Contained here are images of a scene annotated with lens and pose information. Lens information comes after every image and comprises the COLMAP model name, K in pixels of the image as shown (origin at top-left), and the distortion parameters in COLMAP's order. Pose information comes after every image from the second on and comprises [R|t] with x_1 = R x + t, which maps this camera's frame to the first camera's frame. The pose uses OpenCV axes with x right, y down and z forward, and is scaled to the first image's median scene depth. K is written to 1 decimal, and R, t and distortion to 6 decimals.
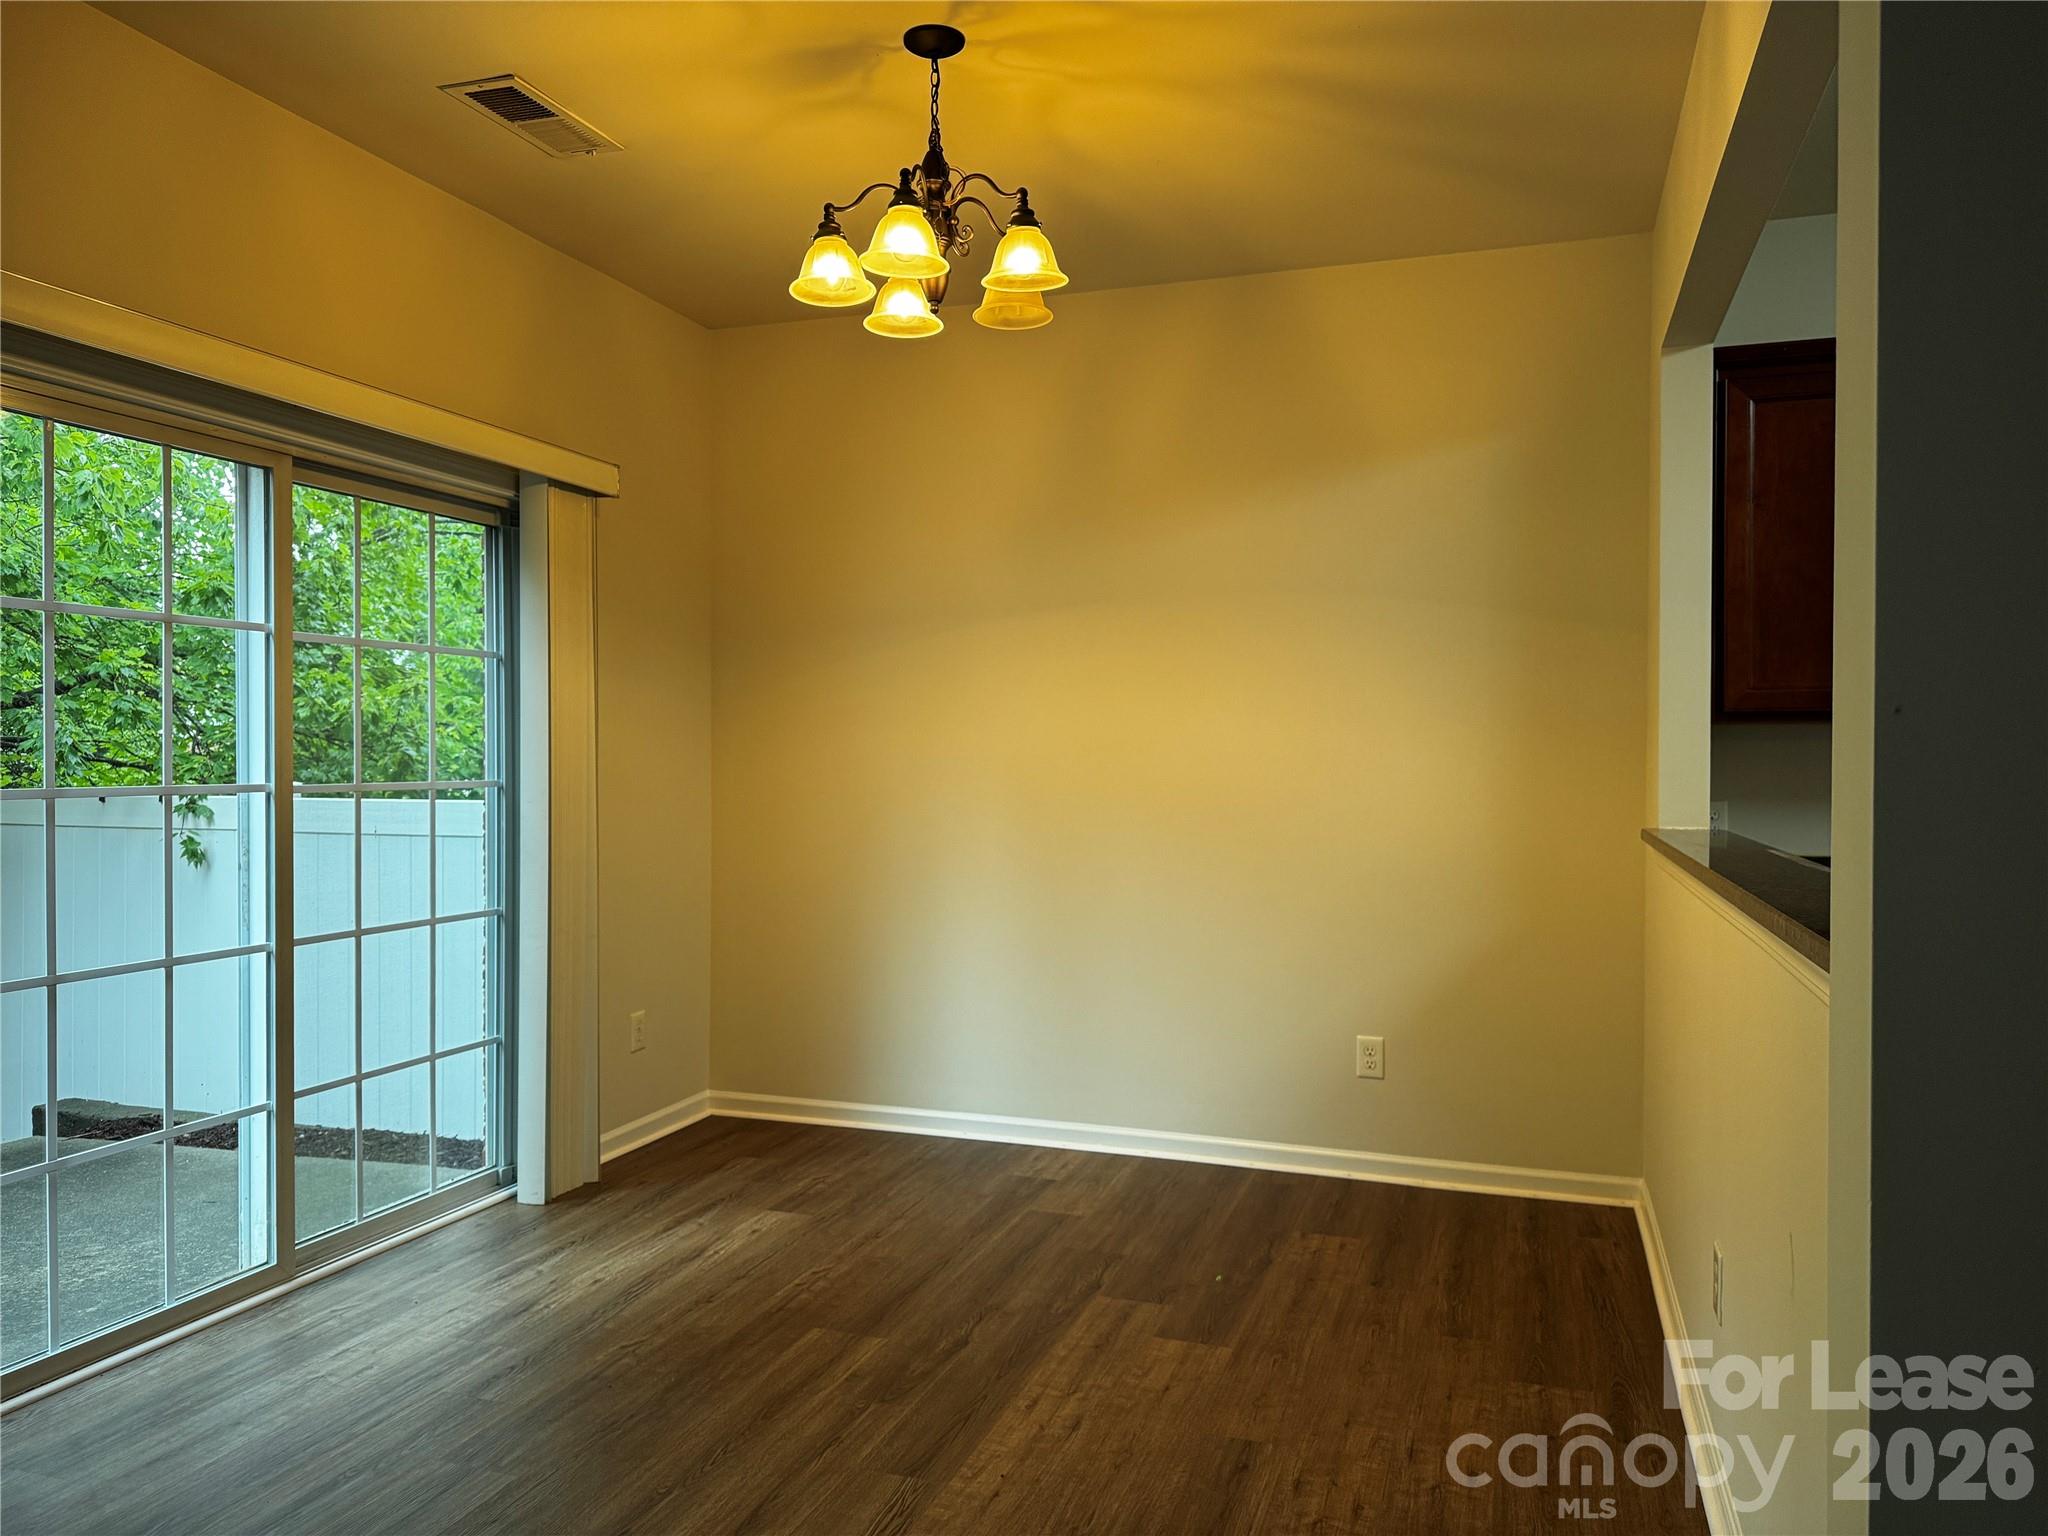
lens RADIAL K [[1411.1, 0, 983.3], [0, 1411.1, 764.1], [0, 0, 1]] dist [0.074645, -0.078702]
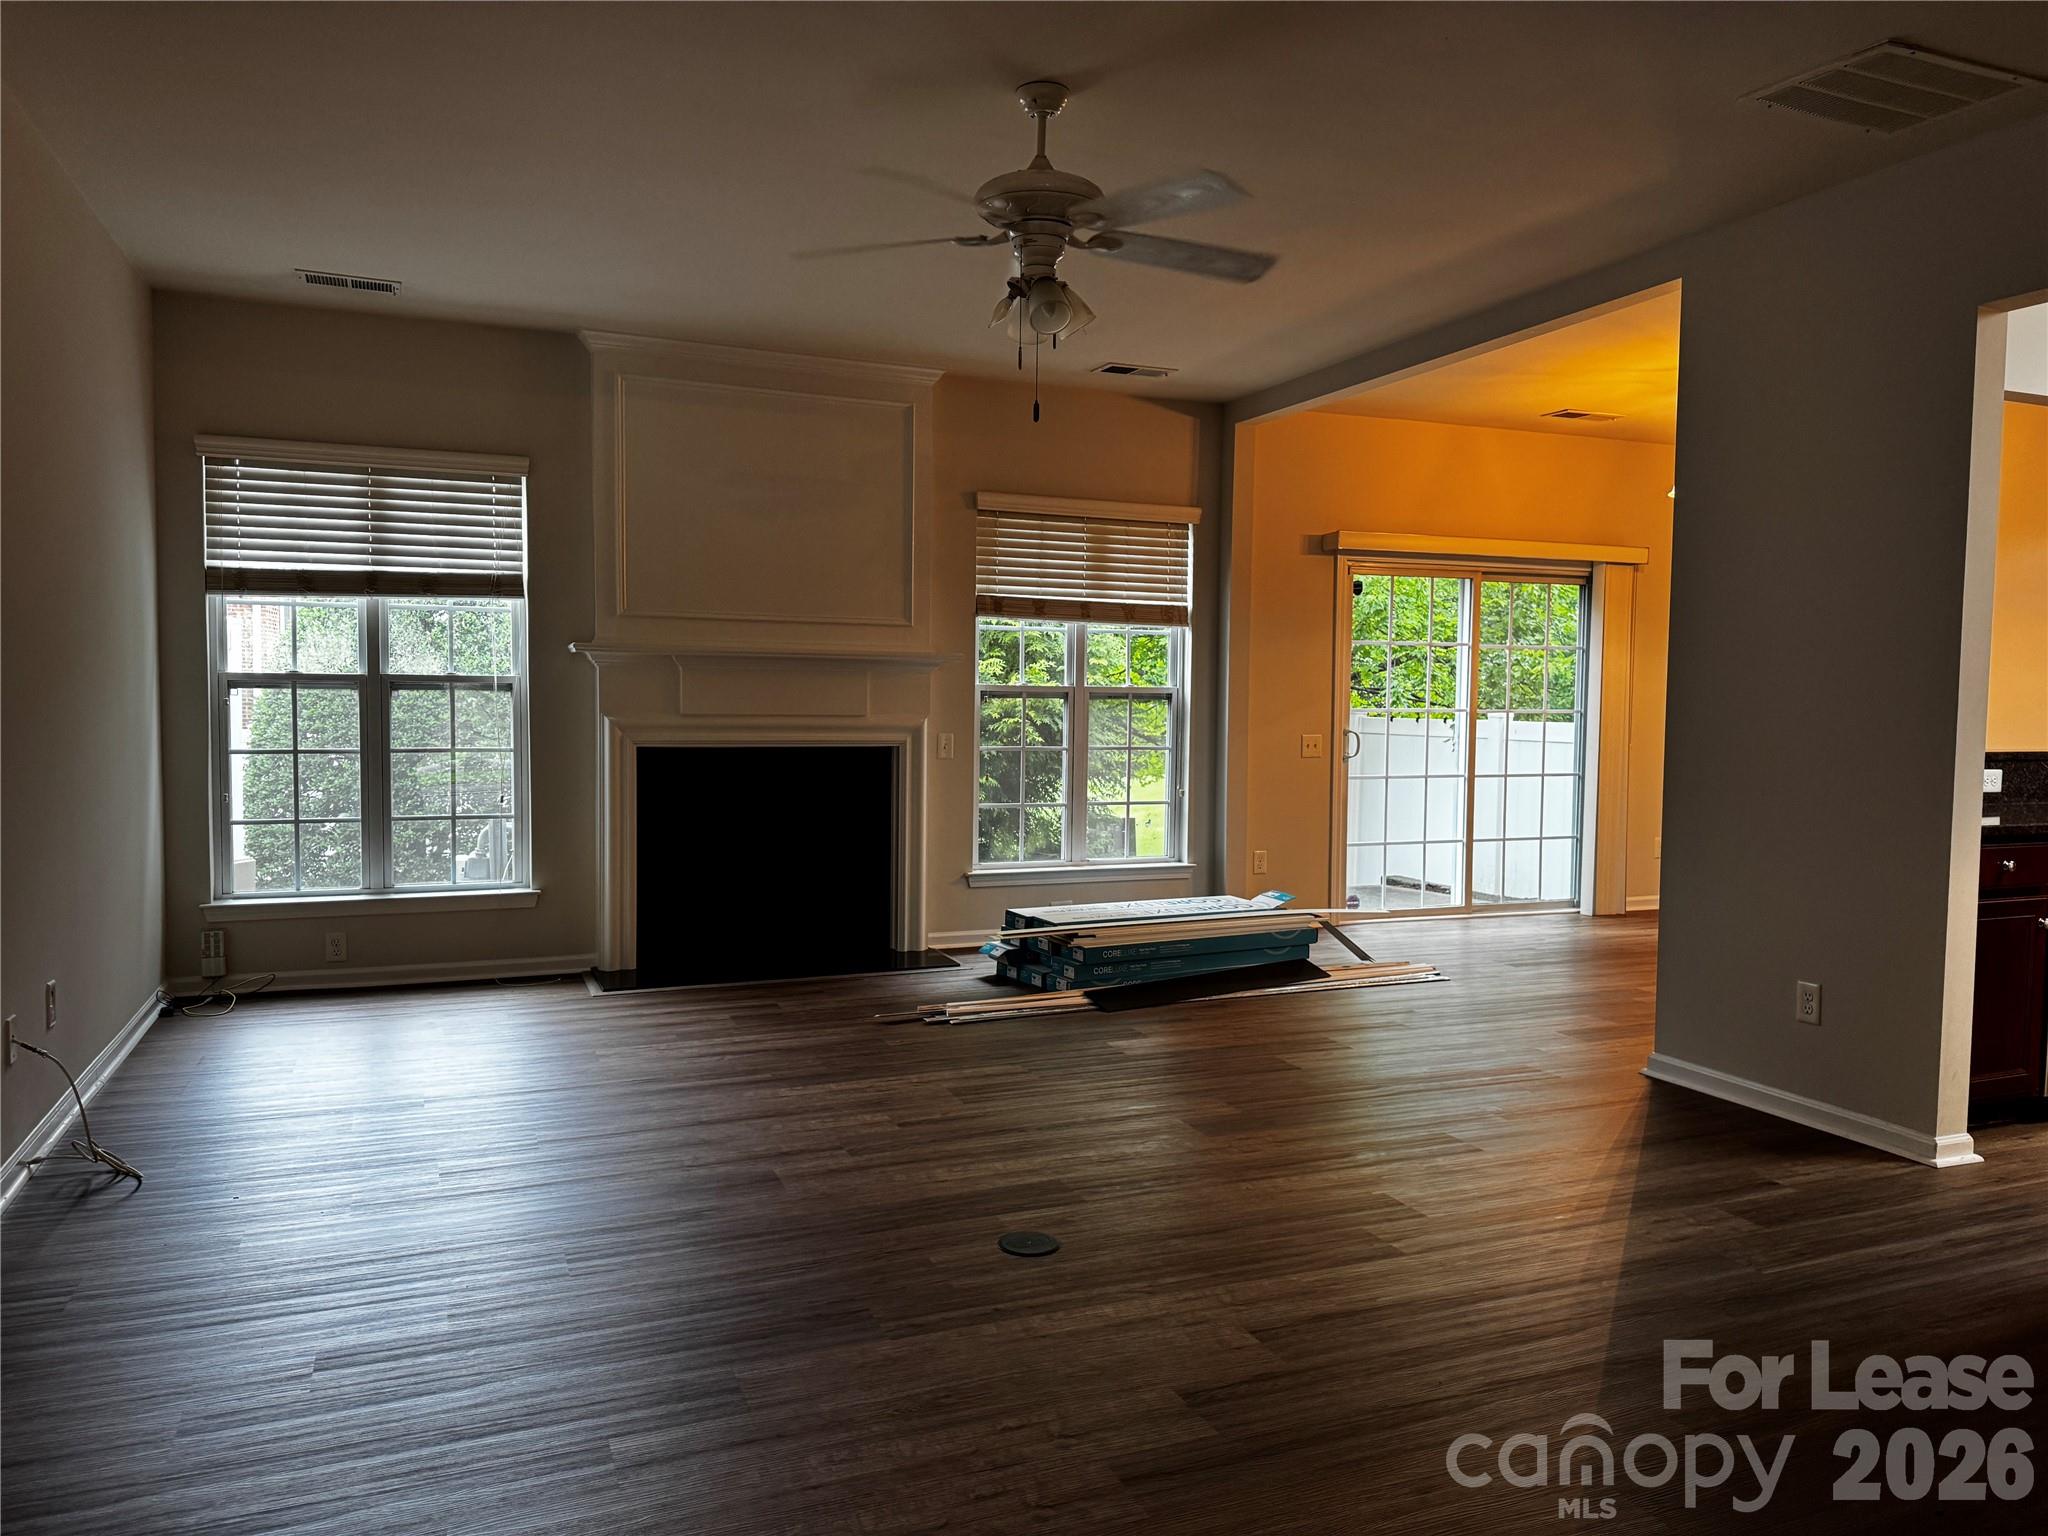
lens RADIAL K [[1385.6, 0, 1017.2], [0, 1385.6, 786.3], [0, 0, 1]] dist [0.079241, -0.117051]
pose [[0.668923, 0.048410, -0.741754, 0.616873], [-0.006921, 0.998239, 0.058908, 0.005936], [0.743299, -0.034271, 0.668081, -0.943904]]
